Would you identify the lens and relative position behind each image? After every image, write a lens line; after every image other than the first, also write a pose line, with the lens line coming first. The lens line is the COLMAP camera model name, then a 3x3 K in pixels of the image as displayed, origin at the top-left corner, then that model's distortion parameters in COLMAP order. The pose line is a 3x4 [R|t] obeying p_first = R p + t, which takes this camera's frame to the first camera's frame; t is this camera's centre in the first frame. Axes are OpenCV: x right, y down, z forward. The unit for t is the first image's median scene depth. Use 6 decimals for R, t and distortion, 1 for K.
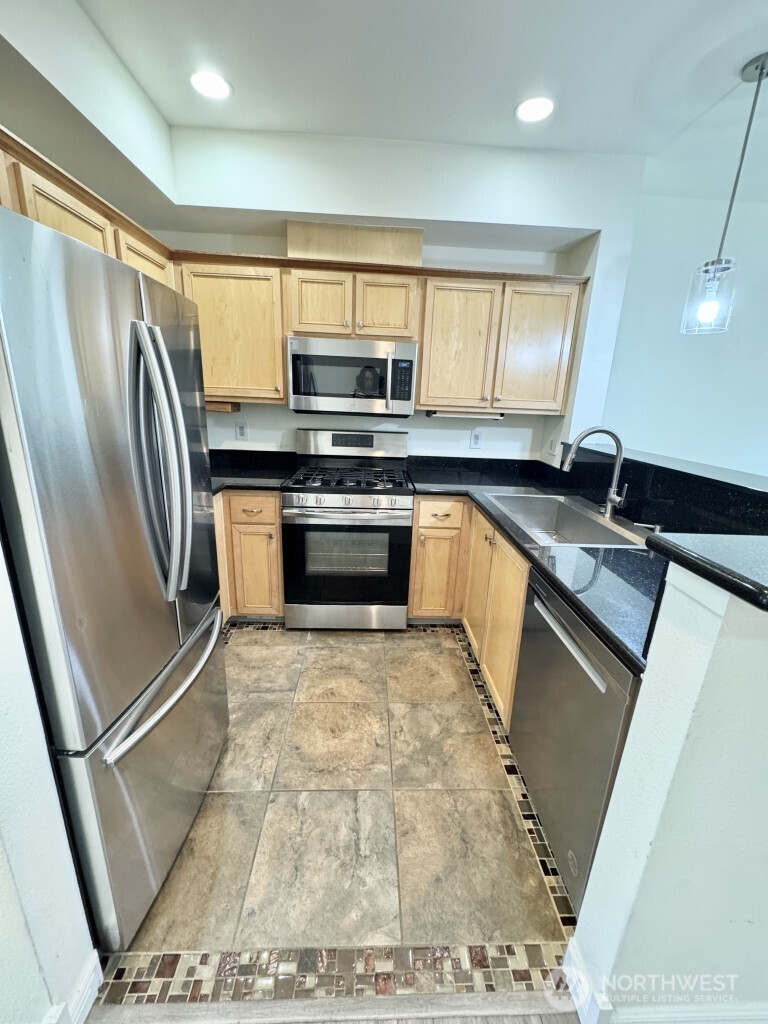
lens RADIAL K [[409.1, 0, 384.1], [0, 409.1, 511.3], [0, 0, 1]] dist [-0.002029, 0.000813]
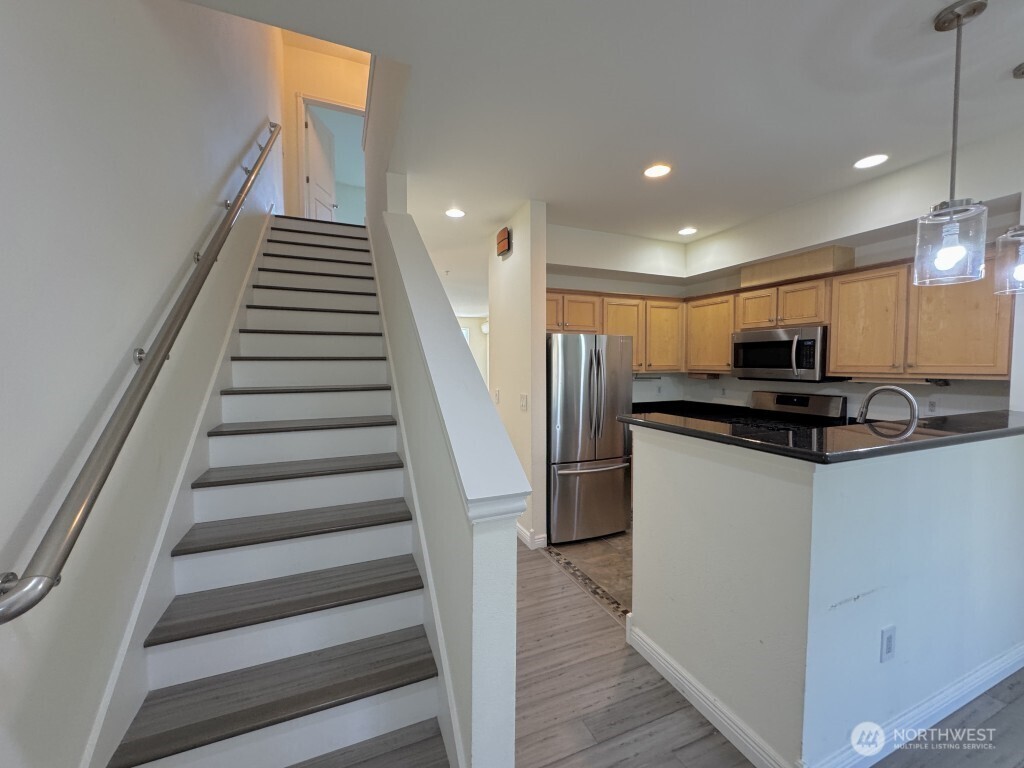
lens RADIAL K [[409.1, 0, 512.3], [0, 409.1, 383.2], [0, 0, 1]] dist [-0.002029, 0.000813]
pose [[0.352946, 0.004122, -0.935635, 0.973888], [-0.240249, 0.966861, -0.086368, 0.113500], [0.904273, 0.255269, 0.342240, -0.290836]]
